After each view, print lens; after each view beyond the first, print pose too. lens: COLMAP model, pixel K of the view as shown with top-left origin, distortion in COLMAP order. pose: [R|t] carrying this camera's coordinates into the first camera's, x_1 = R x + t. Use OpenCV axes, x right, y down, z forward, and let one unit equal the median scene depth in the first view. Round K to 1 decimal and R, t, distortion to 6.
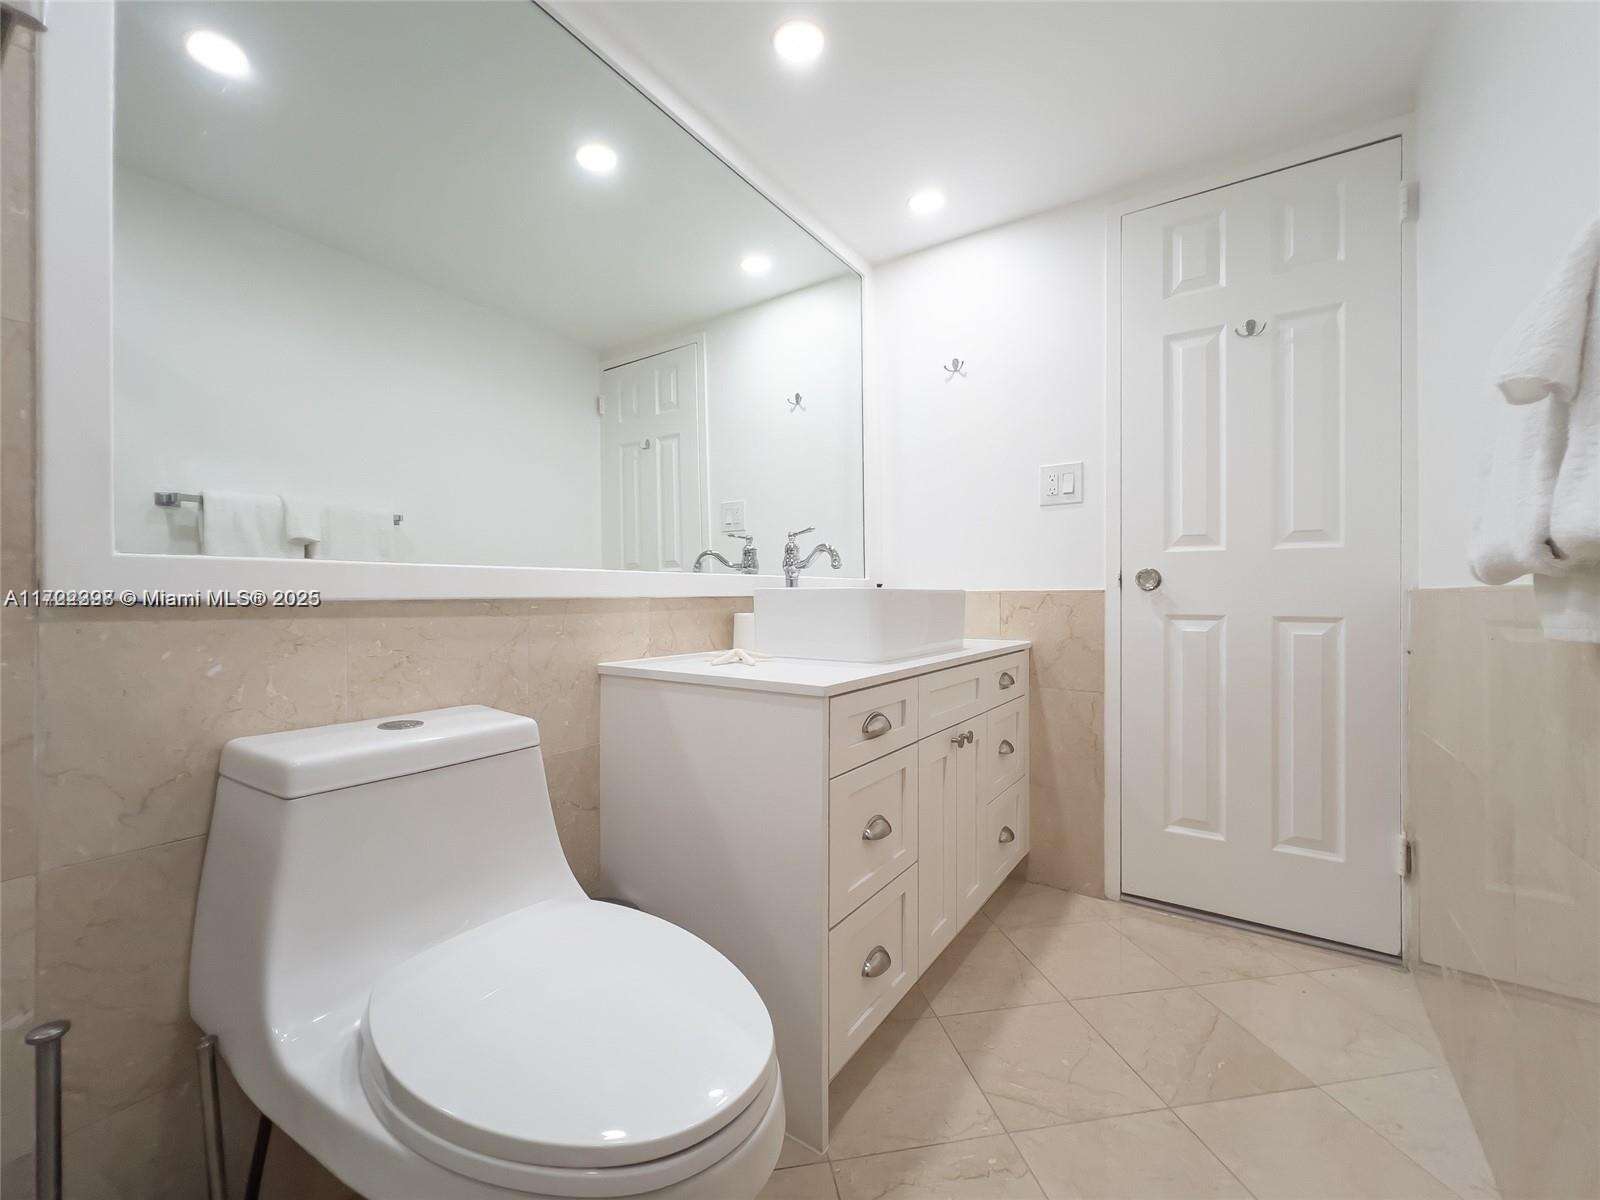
lens RADIAL K [[660.0, 0, 761.8], [0, 660.0, 596.7], [0, 0, 1]] dist [-0.000755, -0.000021]
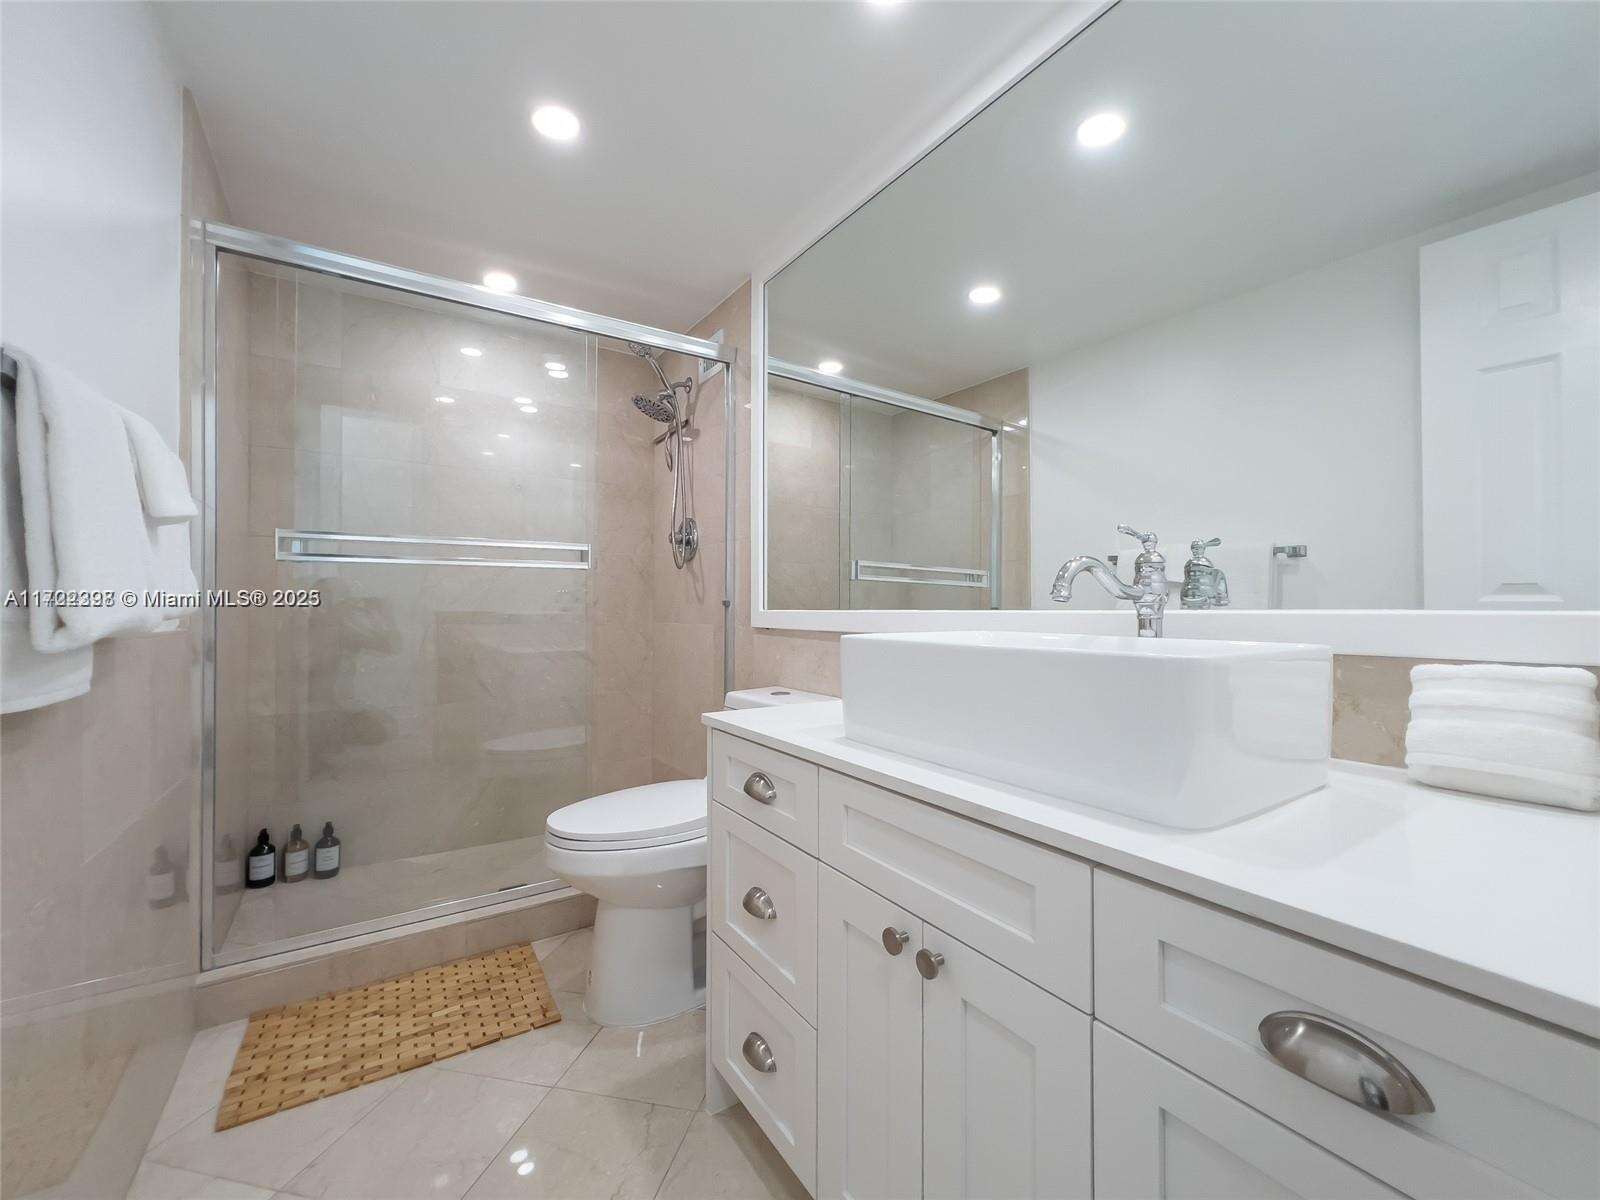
lens RADIAL K [[647.0, 0, 796.5], [0, 647.0, 604.8], [0, 0, 1]] dist [-0.000902, -0.000052]
pose [[-0.374333, -0.010295, -0.927237, 1.095886], [-0.010176, 0.999924, -0.006994, -0.049852], [0.927238, 0.006817, -0.374410, 1.549747]]
